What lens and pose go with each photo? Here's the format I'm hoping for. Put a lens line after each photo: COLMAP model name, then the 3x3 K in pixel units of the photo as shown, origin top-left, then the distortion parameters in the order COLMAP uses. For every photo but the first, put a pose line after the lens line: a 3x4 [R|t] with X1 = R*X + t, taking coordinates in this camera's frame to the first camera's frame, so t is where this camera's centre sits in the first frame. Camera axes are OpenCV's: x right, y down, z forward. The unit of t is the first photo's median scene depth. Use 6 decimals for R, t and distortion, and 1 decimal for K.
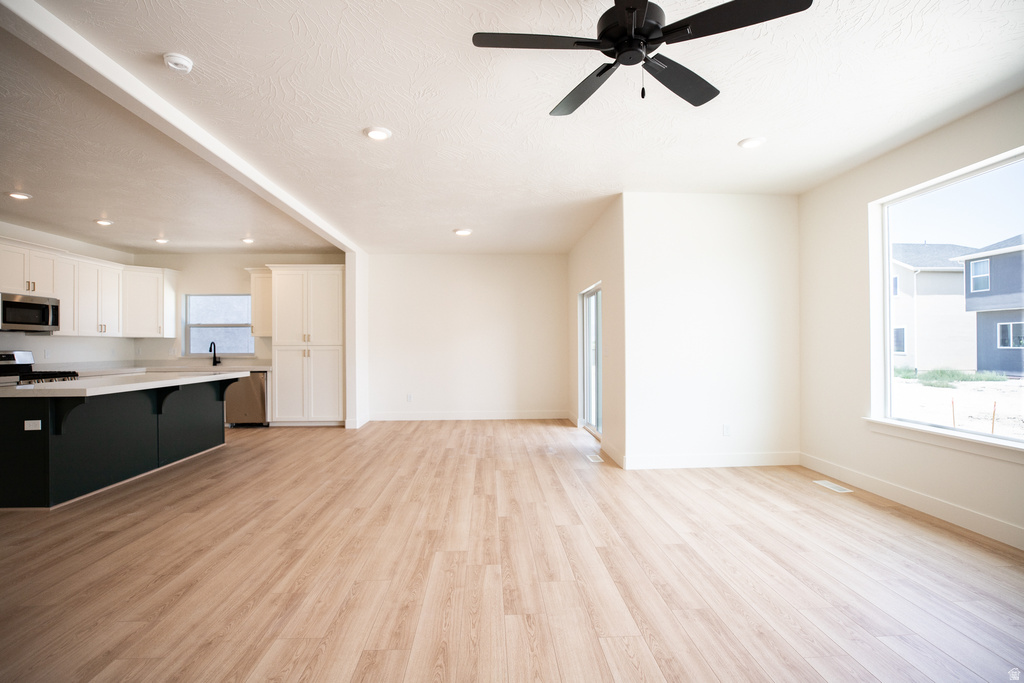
lens RADIAL K [[488.6, 0, 512.0], [0, 488.6, 341.5], [0, 0, 1]] dist [-0.004006, -0.000524]
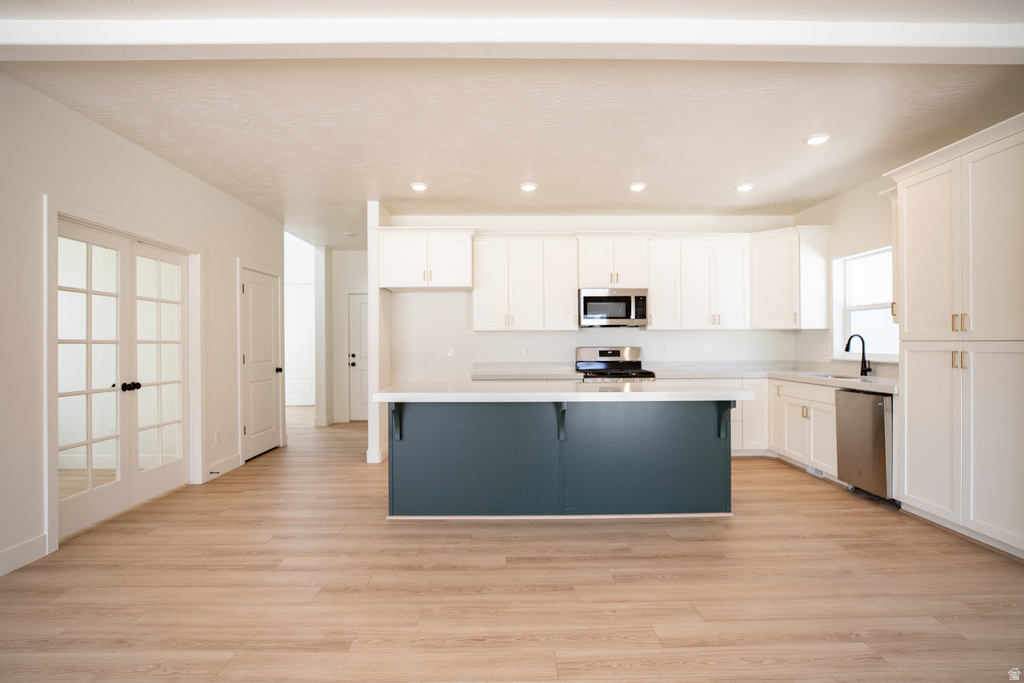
lens RADIAL K [[535.6, 0, 512.0], [0, 535.6, 341.5], [0, 0, 1]] dist [-0.017382, 0.001091]
pose [[-0.035957, 0.001432, -0.999352, 0.071138], [0.011373, 0.999935, 0.001024, 0.008607], [0.999289, -0.011329, -0.035971, 1.339350]]
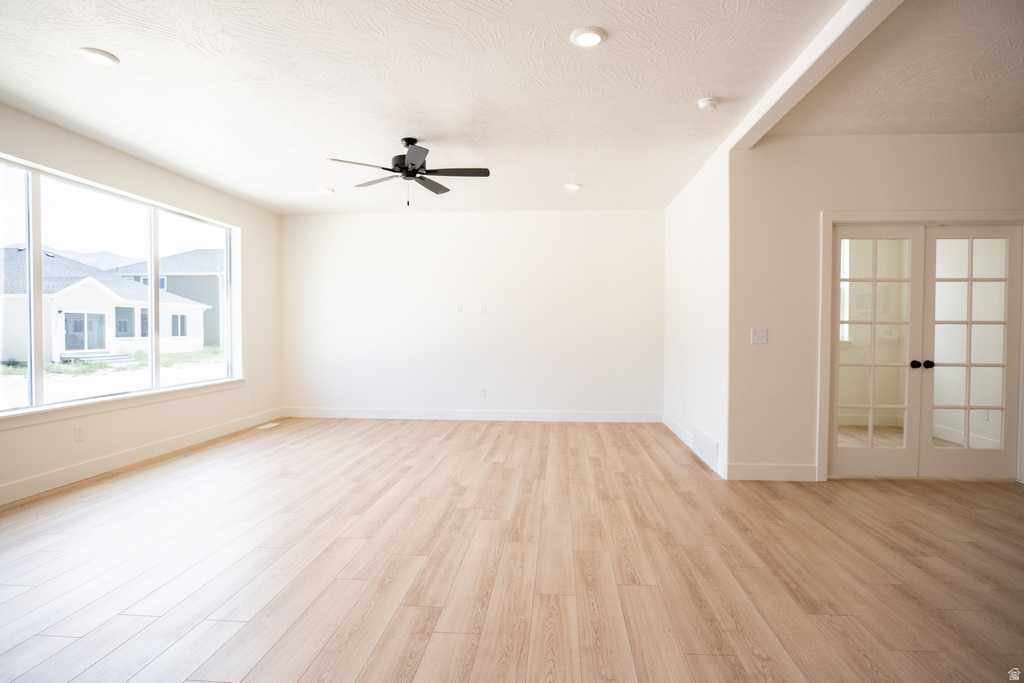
lens RADIAL K [[535.6, 0, 512.0], [0, 535.6, 341.5], [0, 0, 1]] dist [-0.017382, 0.001091]
pose [[-0.990661, 0.001713, 0.136340, -0.268406], [0.003796, 0.999880, 0.015016, 0.023012], [-0.136297, 0.015393, -0.990548, 1.804036]]
